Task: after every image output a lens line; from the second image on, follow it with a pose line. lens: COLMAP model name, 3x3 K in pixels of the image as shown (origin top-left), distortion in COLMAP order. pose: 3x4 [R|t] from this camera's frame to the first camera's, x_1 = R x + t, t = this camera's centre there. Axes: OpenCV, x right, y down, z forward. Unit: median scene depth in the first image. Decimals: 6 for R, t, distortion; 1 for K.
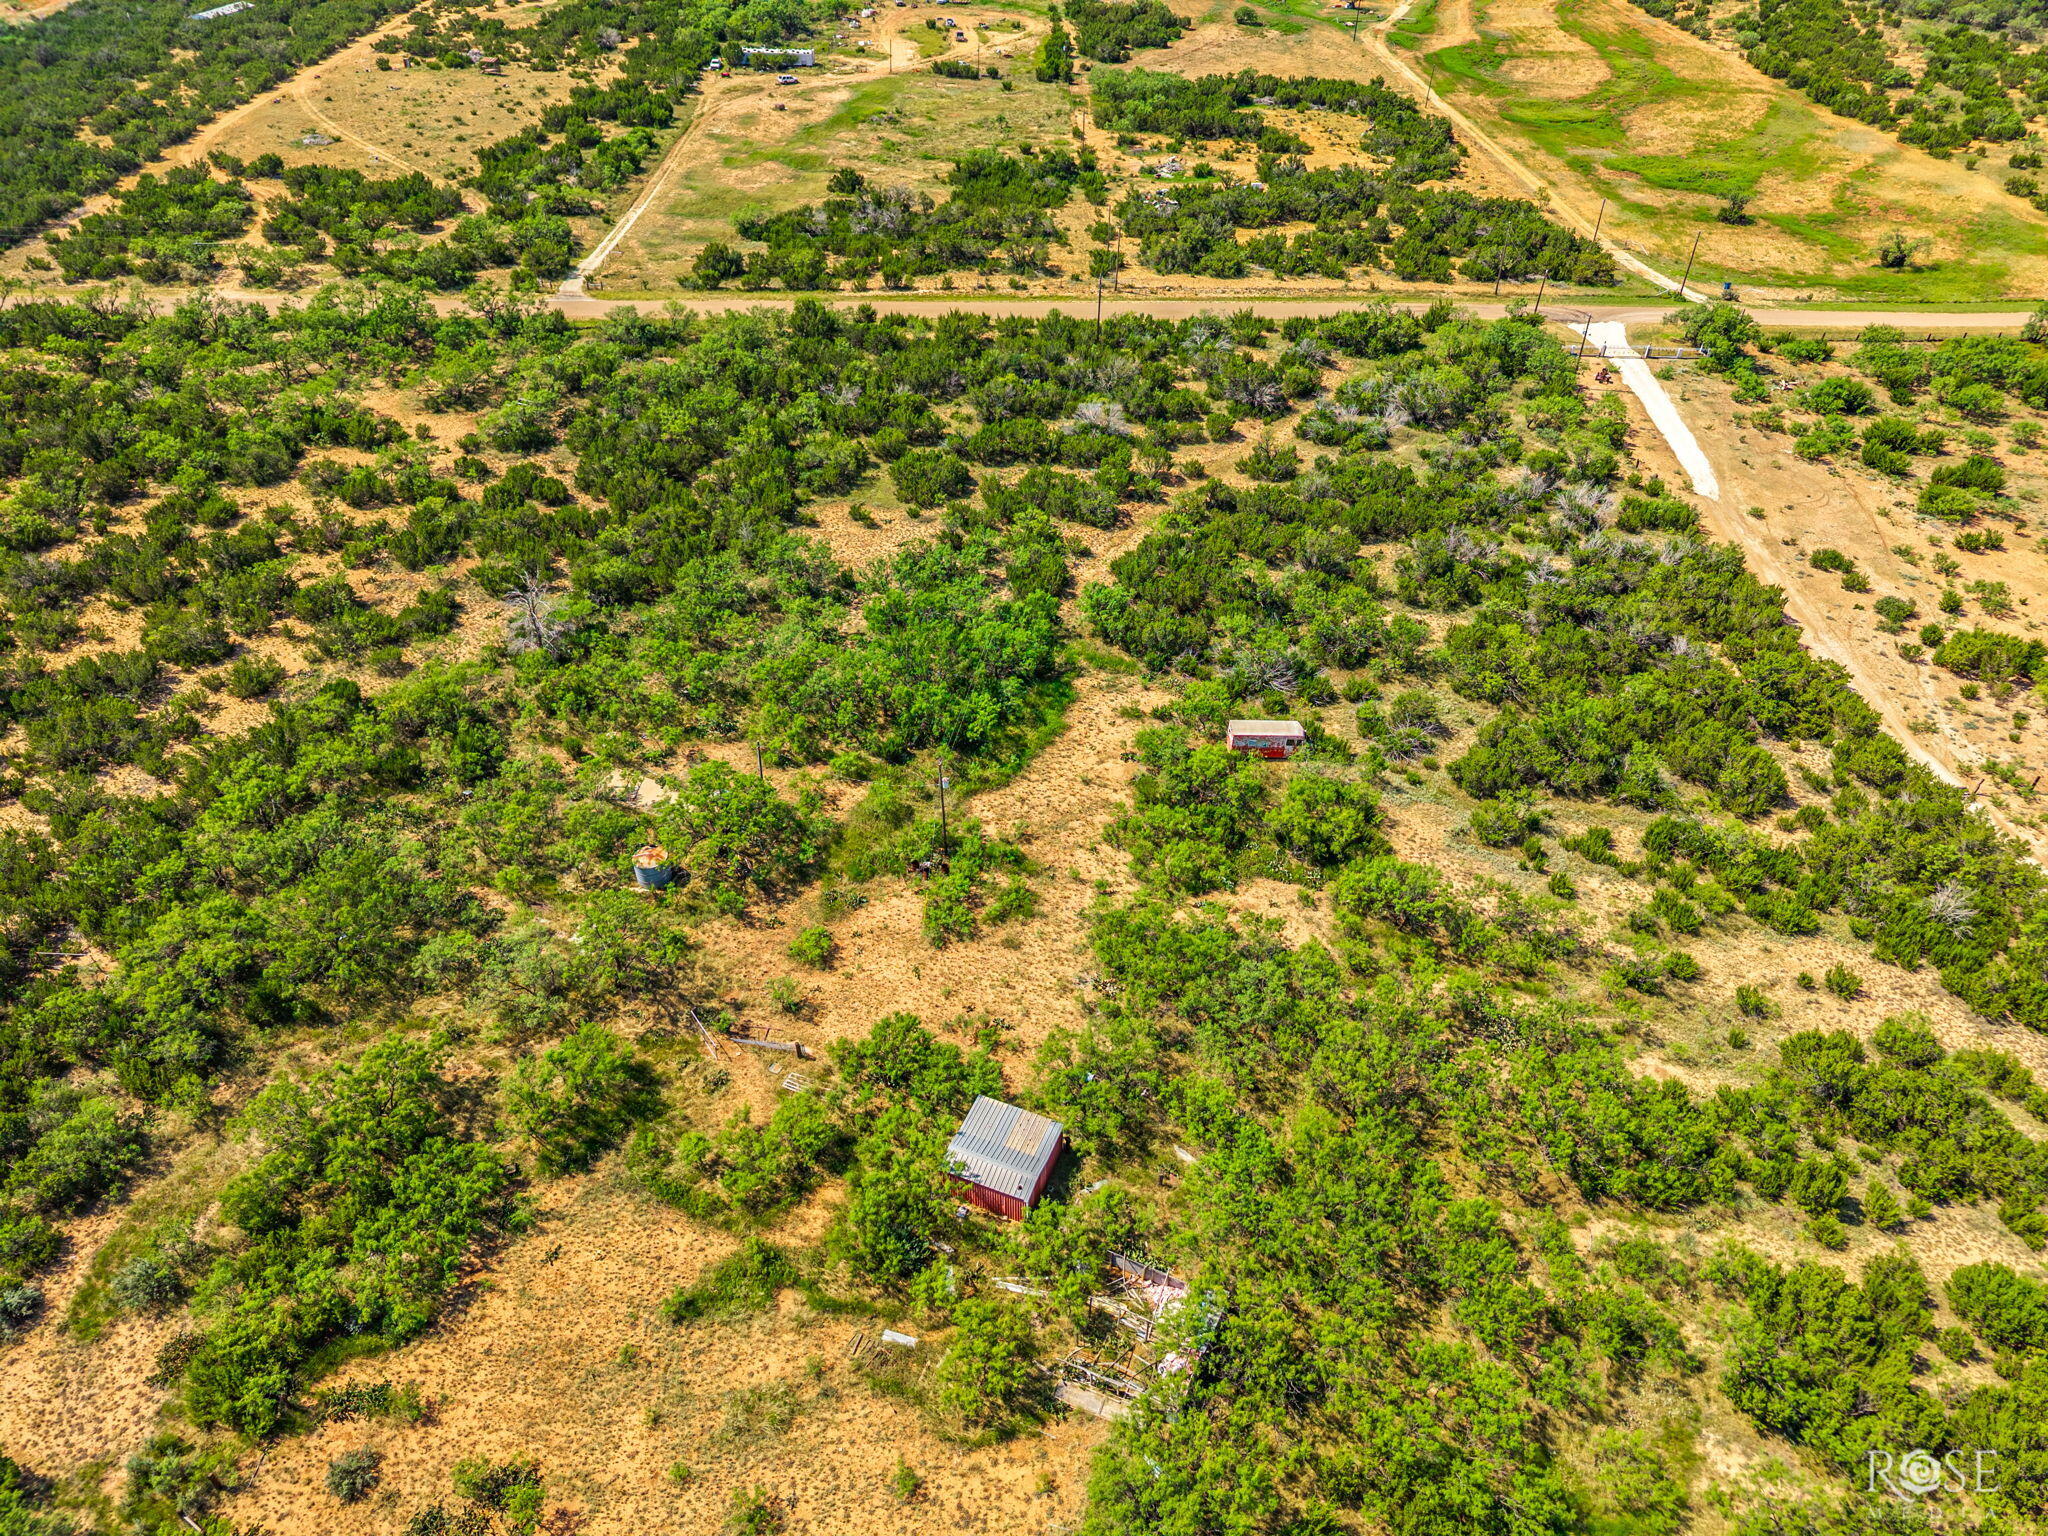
lens RADIAL K [[1374.6, 0, 1024.0], [0, 1374.6, 768.0], [0, 0, 1]] dist [0.006501, -0.000298]
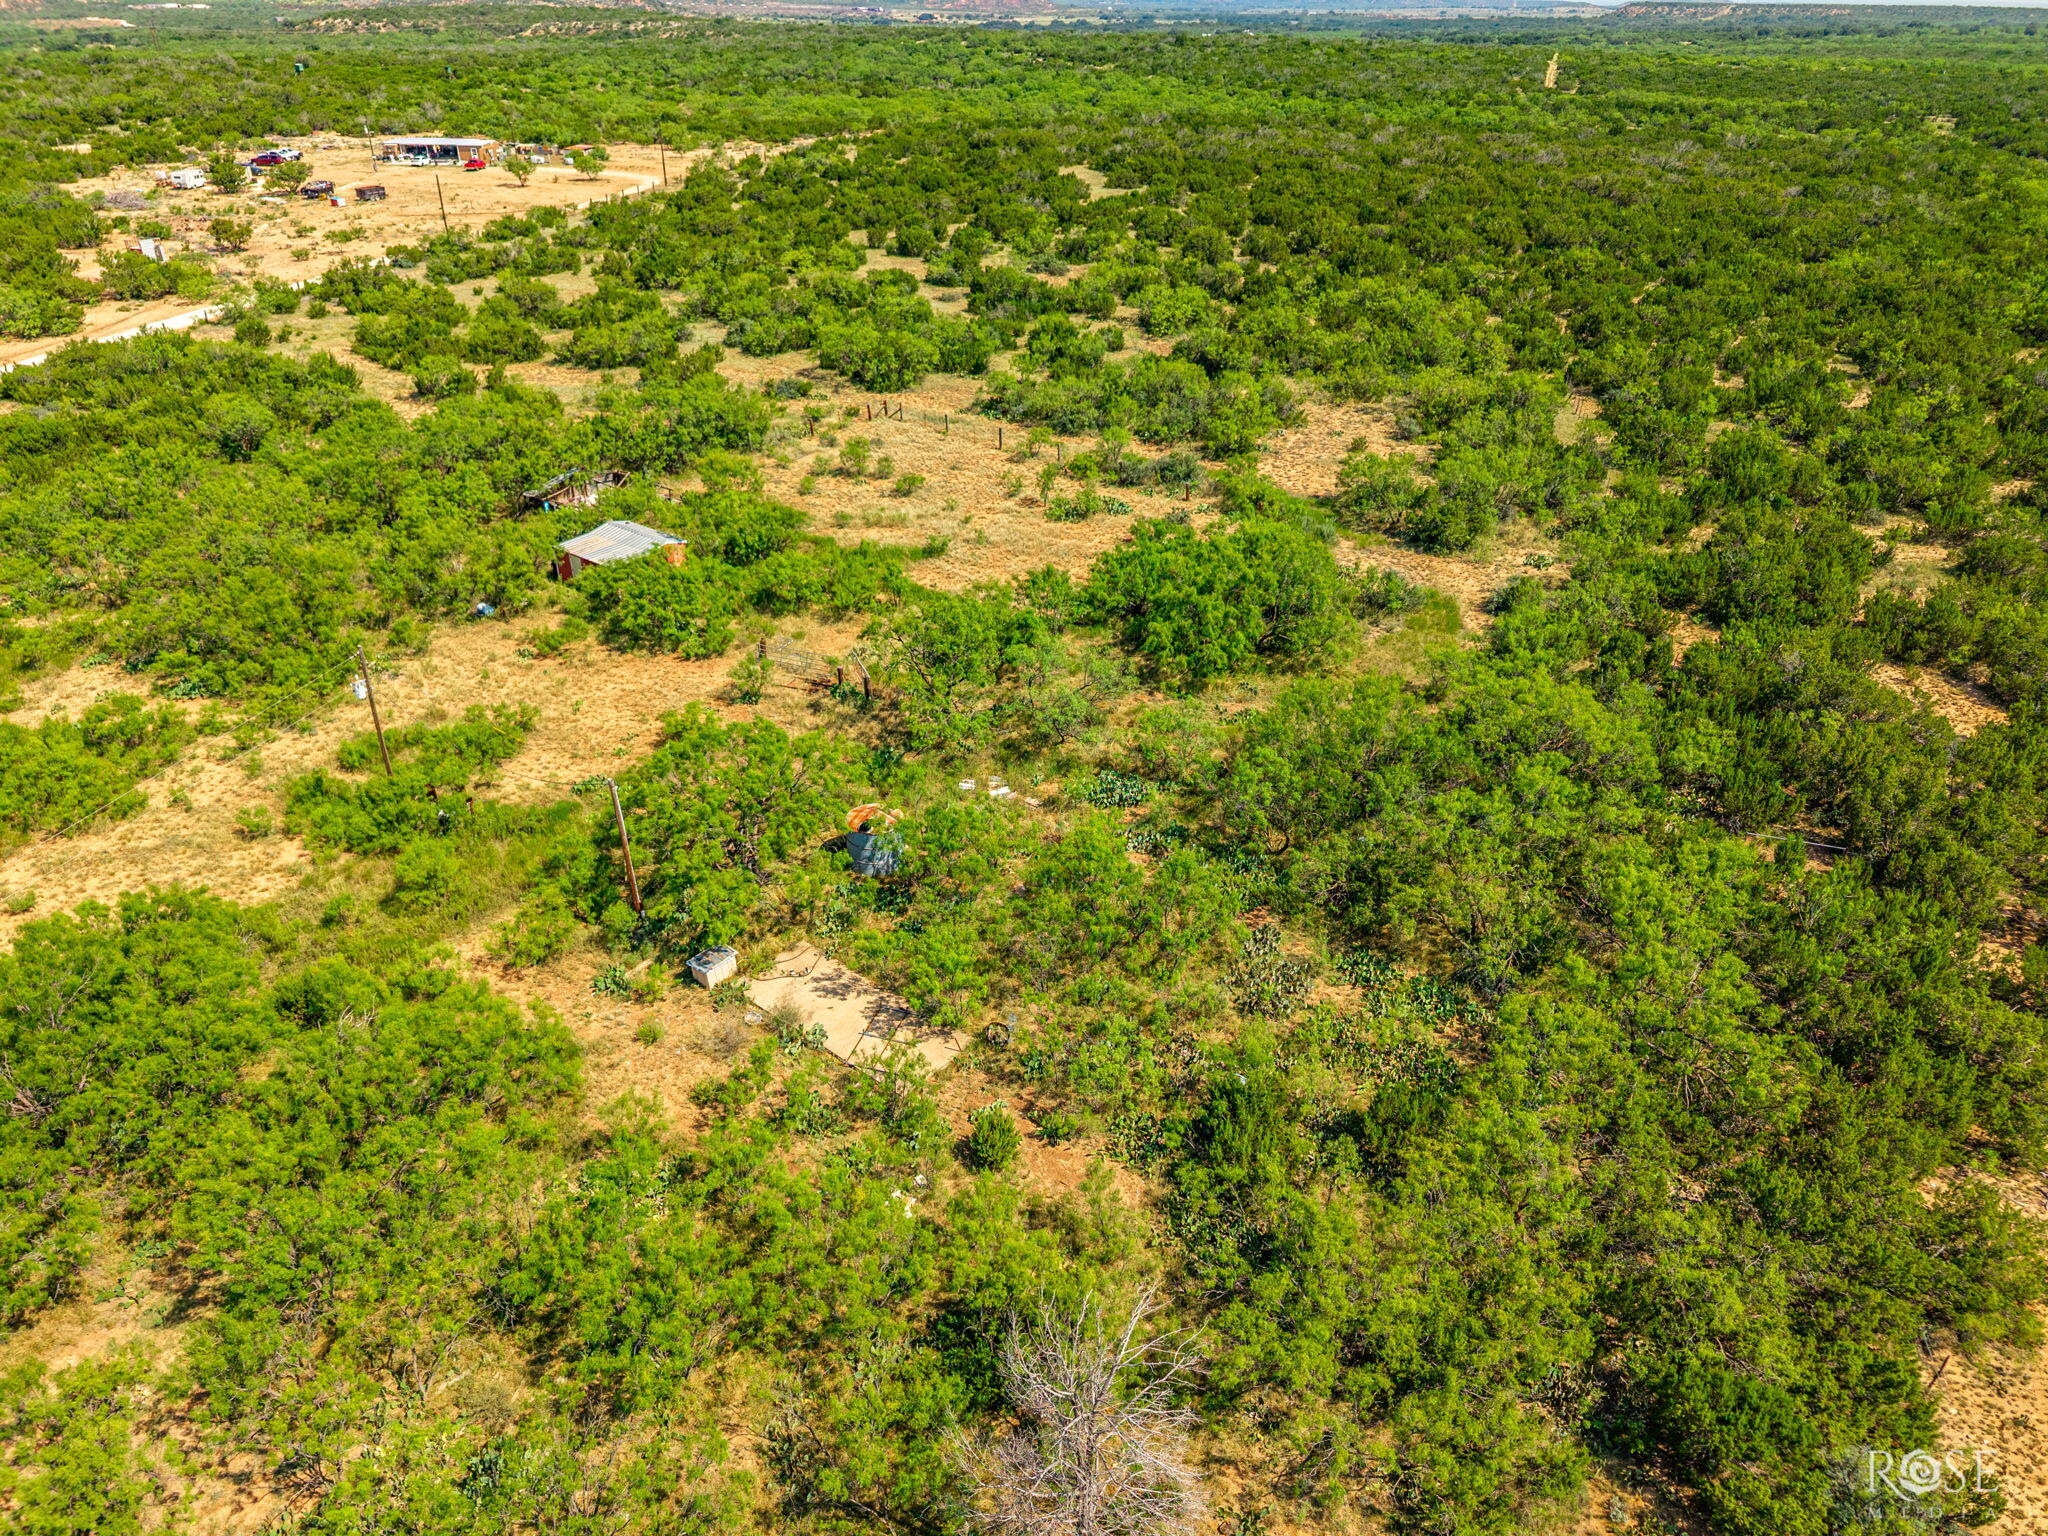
lens RADIAL K [[1373.0, 0, 1028.9], [0, 1373.0, 773.1], [0, 0, 1]] dist [0.013435, -0.010460]
pose [[-0.966580, -0.137054, 0.216654, -0.301032], [0.151866, 0.374752, 0.914603, -0.302258], [-0.206541, 0.916939, -0.341414, 0.767772]]
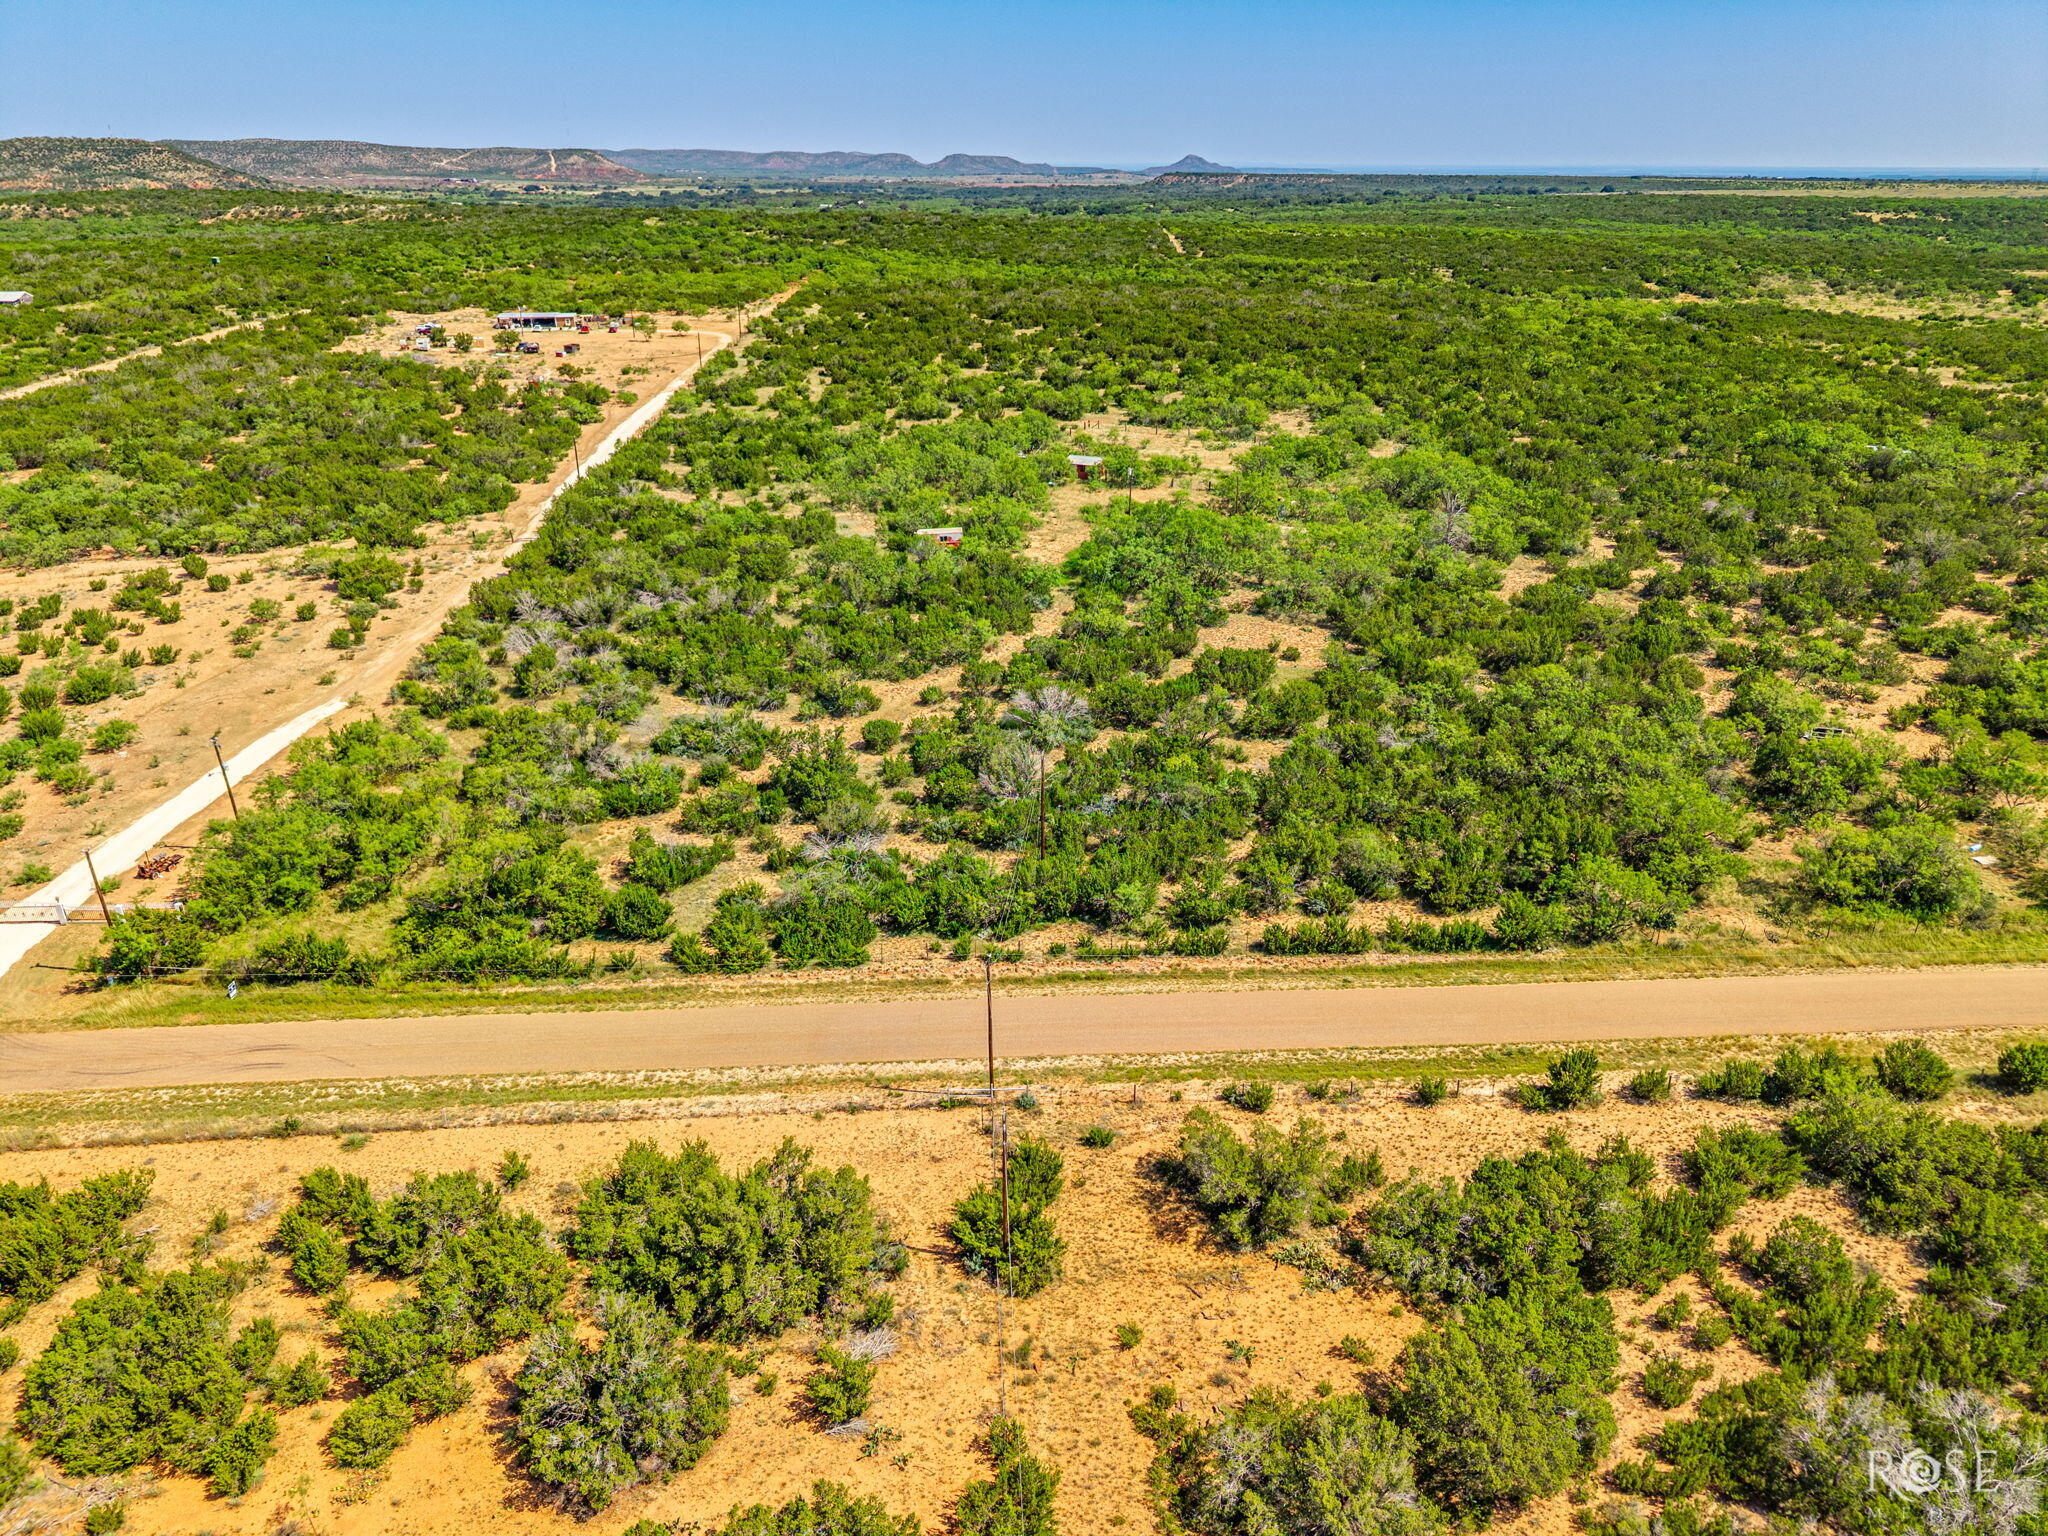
lens RADIAL K [[1373.0, 0, 1028.9], [0, 1373.0, 773.1], [0, 0, 1]] dist [0.013435, -0.010460]
pose [[-0.999547, 0.002352, -0.029993, 0.090600], [-0.025681, 0.452644, 0.891321, -0.974390], [0.015672, 0.891688, -0.452379, 1.460641]]
